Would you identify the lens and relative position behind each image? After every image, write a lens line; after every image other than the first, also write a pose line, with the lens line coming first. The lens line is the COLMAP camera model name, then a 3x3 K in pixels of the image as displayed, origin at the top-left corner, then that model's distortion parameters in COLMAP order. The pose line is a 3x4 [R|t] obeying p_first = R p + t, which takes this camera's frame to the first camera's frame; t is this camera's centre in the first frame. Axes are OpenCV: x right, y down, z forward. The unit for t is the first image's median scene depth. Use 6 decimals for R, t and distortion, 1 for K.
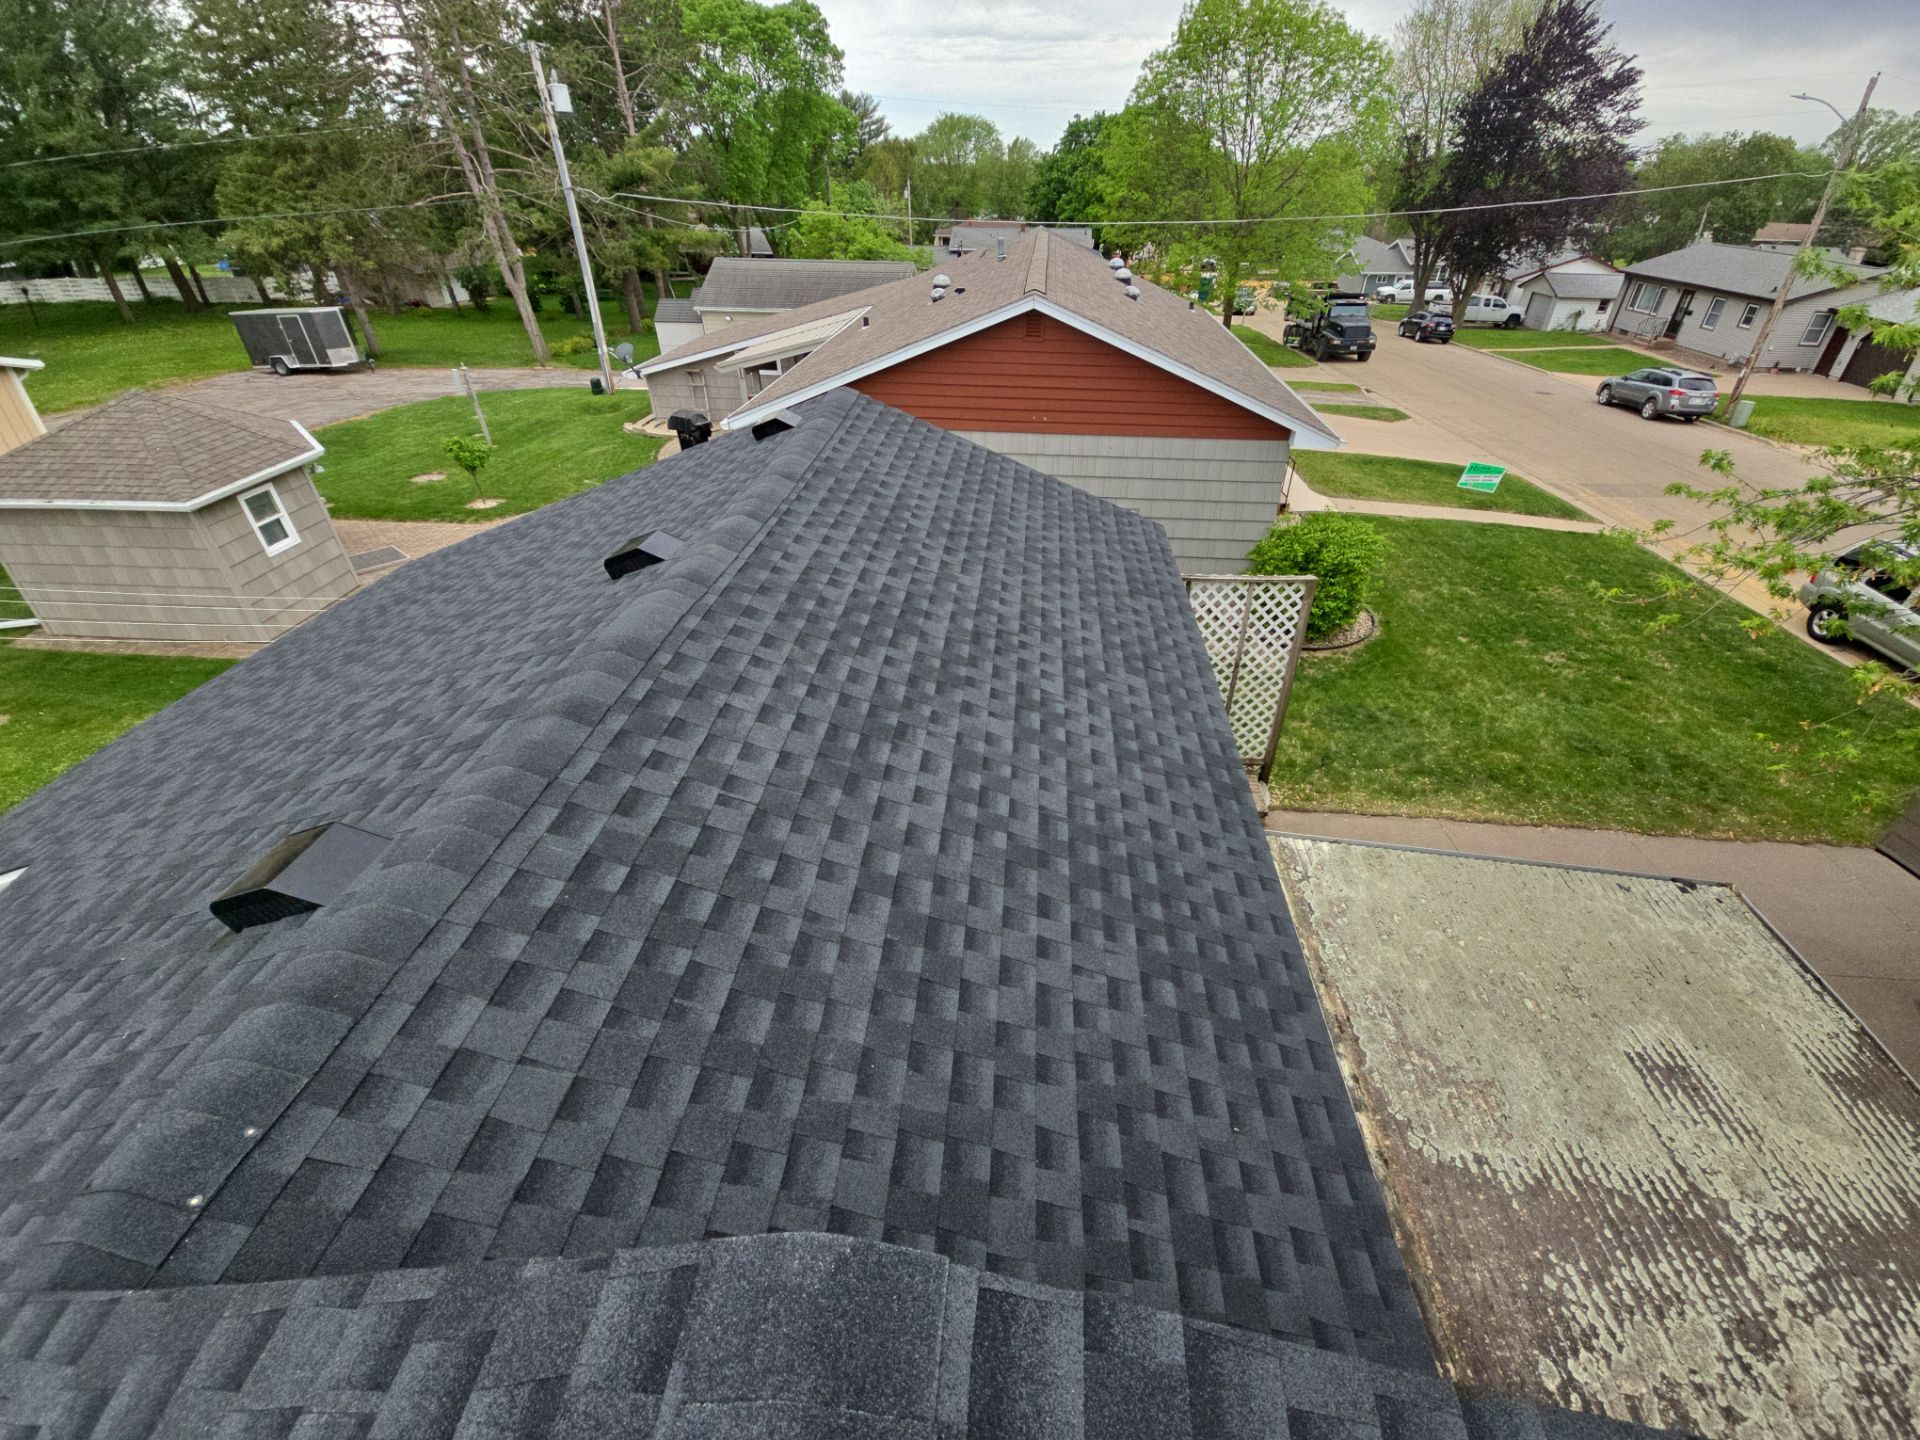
lens RADIAL K [[797.2, 0, 987.6], [0, 797.2, 739.8], [0, 0, 1]] dist [0.001675, -0.002681]
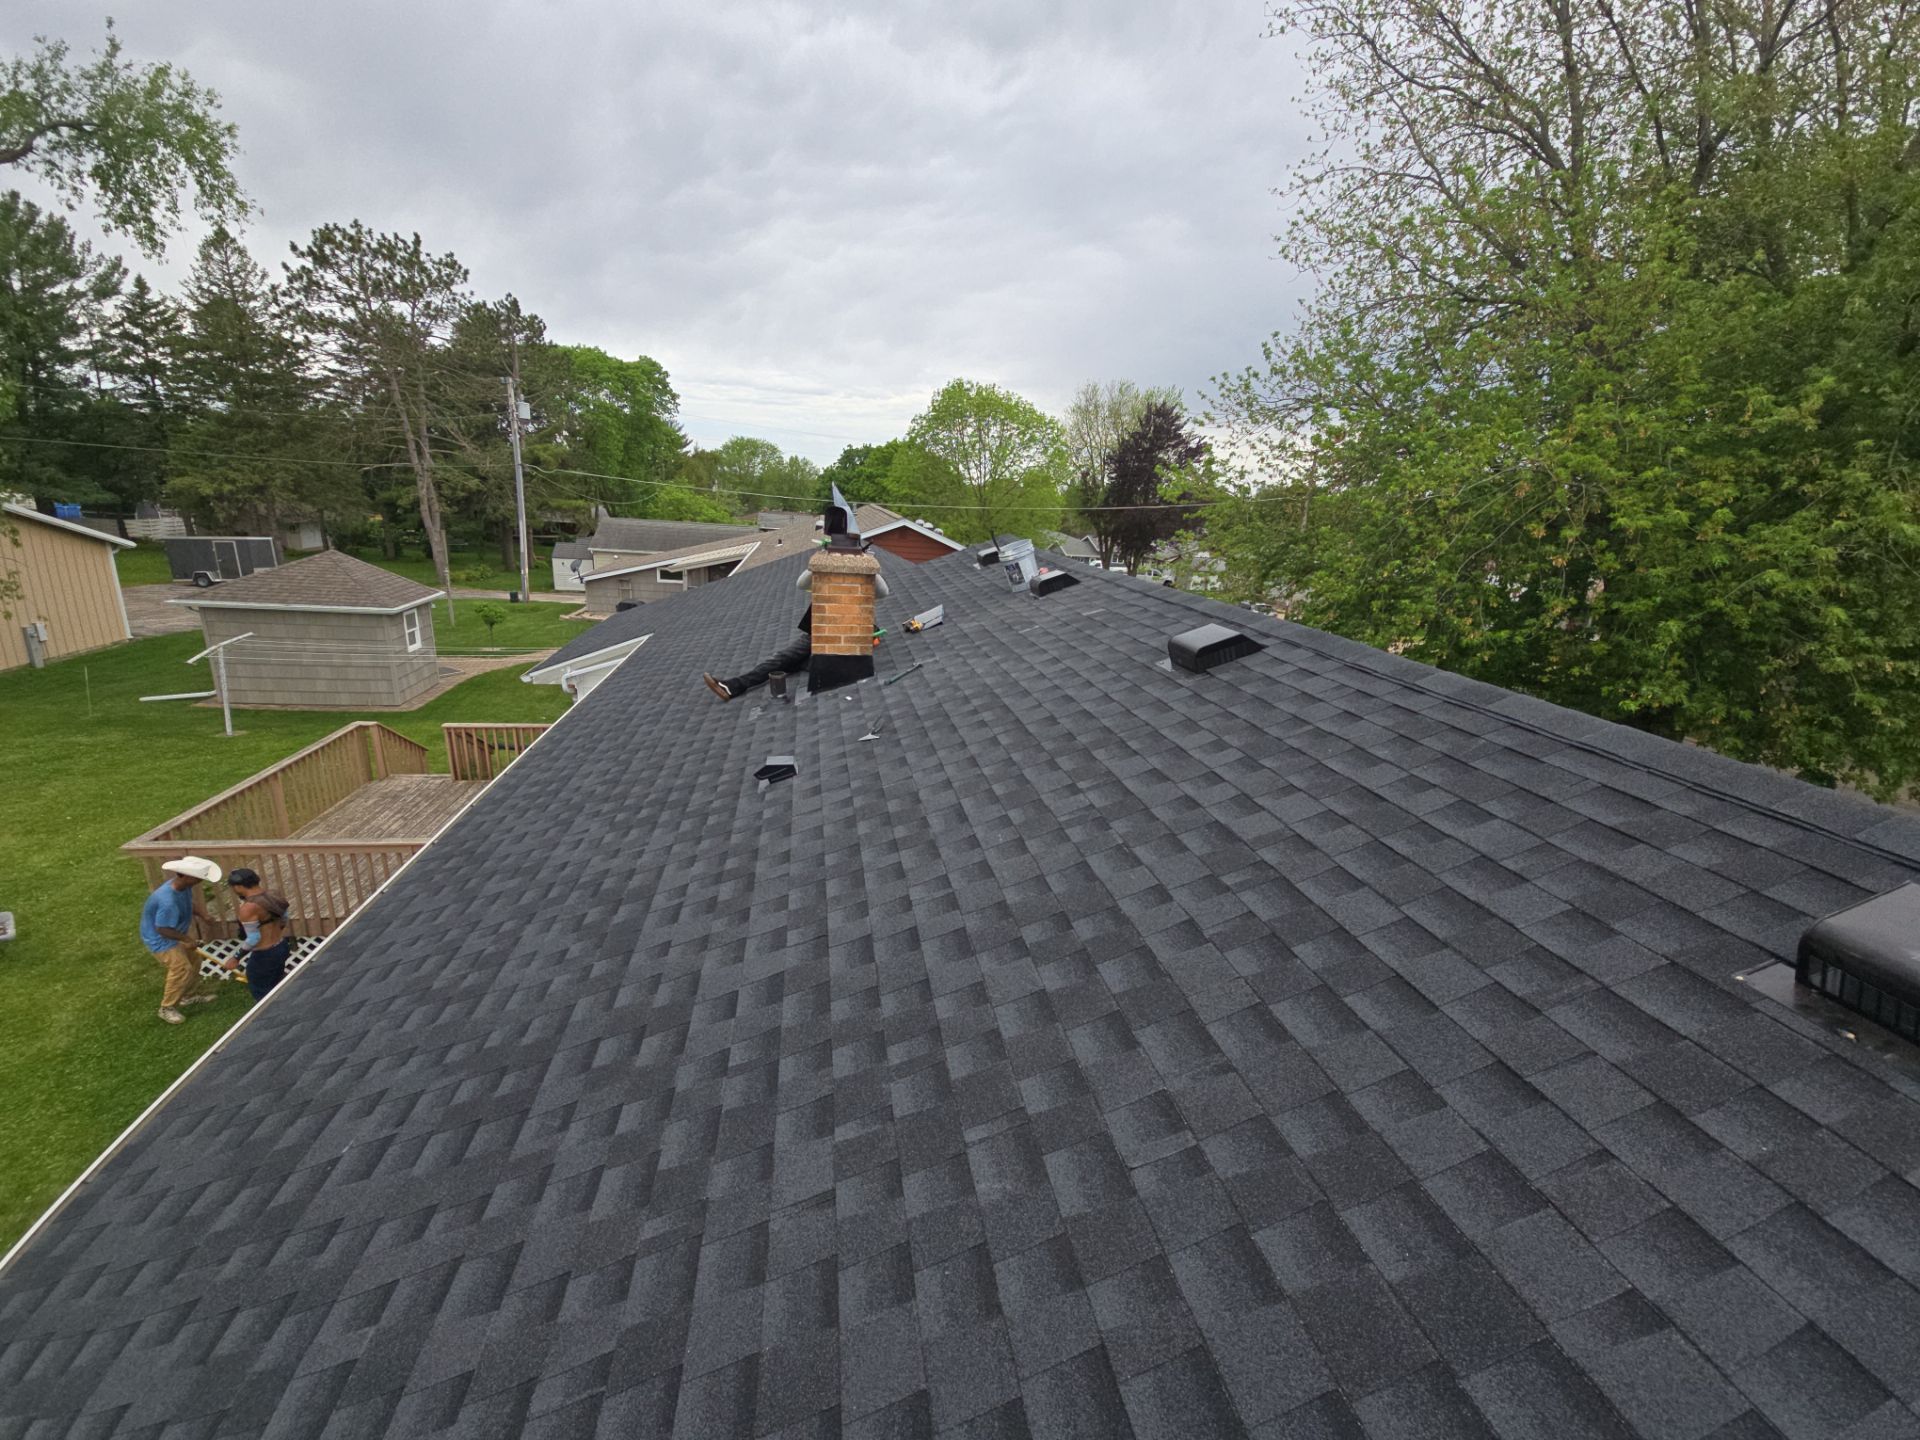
lens RADIAL K [[760.5, 0, 930.6], [0, 760.5, 722.1], [0, 0, 1]] dist [-0.004045, -0.000717]
pose [[0.977305, -0.008466, 0.211667, -0.066963], [0.073857, 0.950120, -0.303013, 0.118205], [-0.198544, 0.311770, 0.929182, -0.145333]]
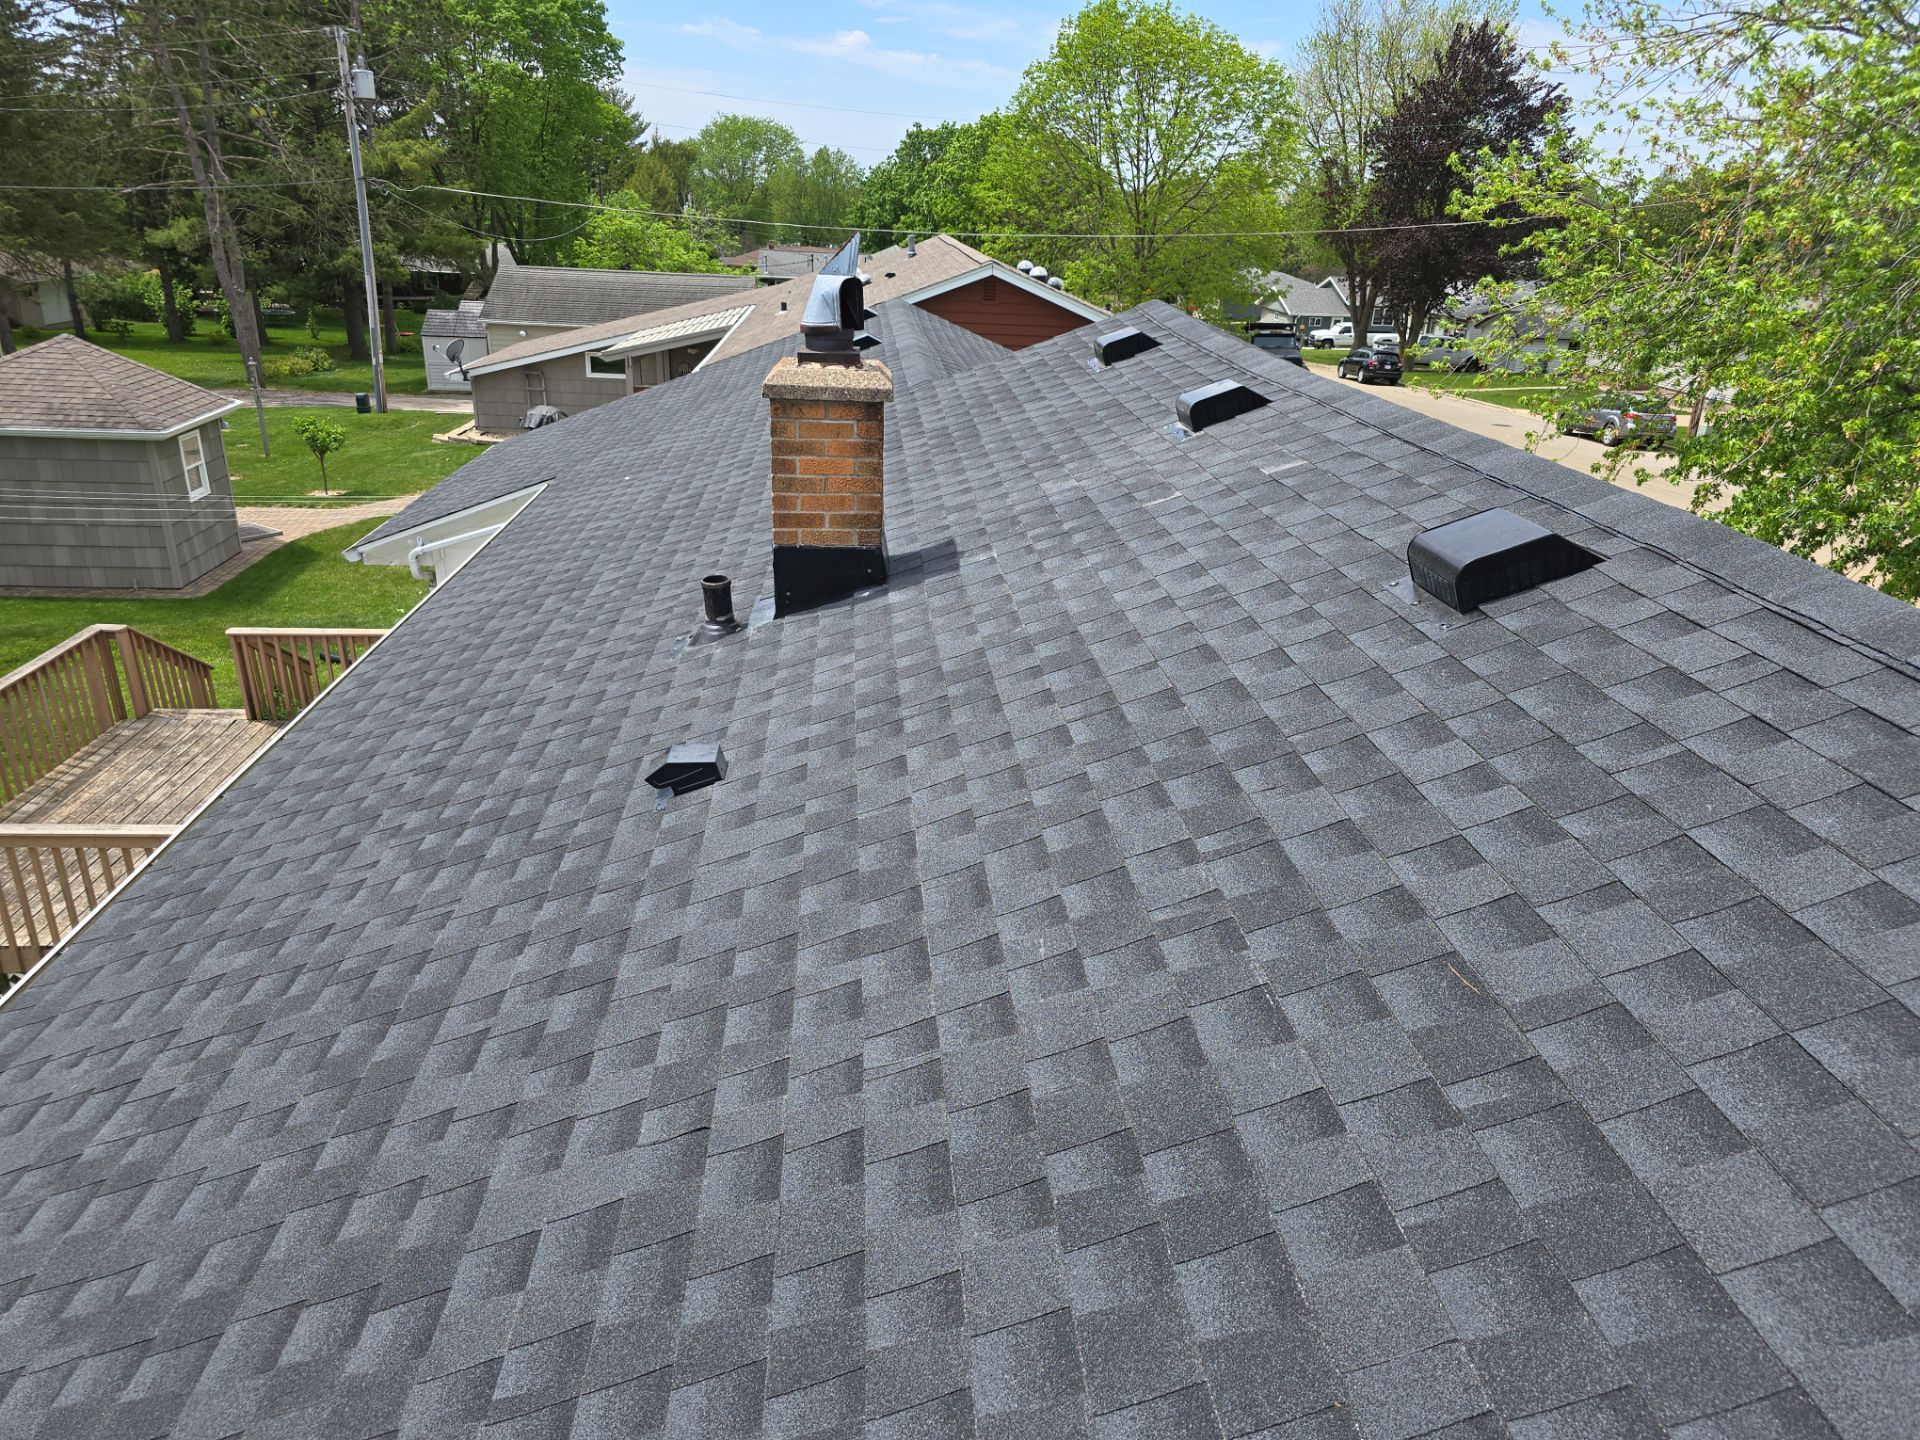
lens RADIAL K [[1257.7, 0, 920.0], [0, 1257.7, 723.4], [0, 0, 1]] dist [0.039119, -0.036504]
pose [[0.993887, -0.015437, 0.109315, -0.060211], [0.039110, 0.975193, -0.217872, 0.111754], [-0.103240, 0.220816, 0.969836, -0.141180]]
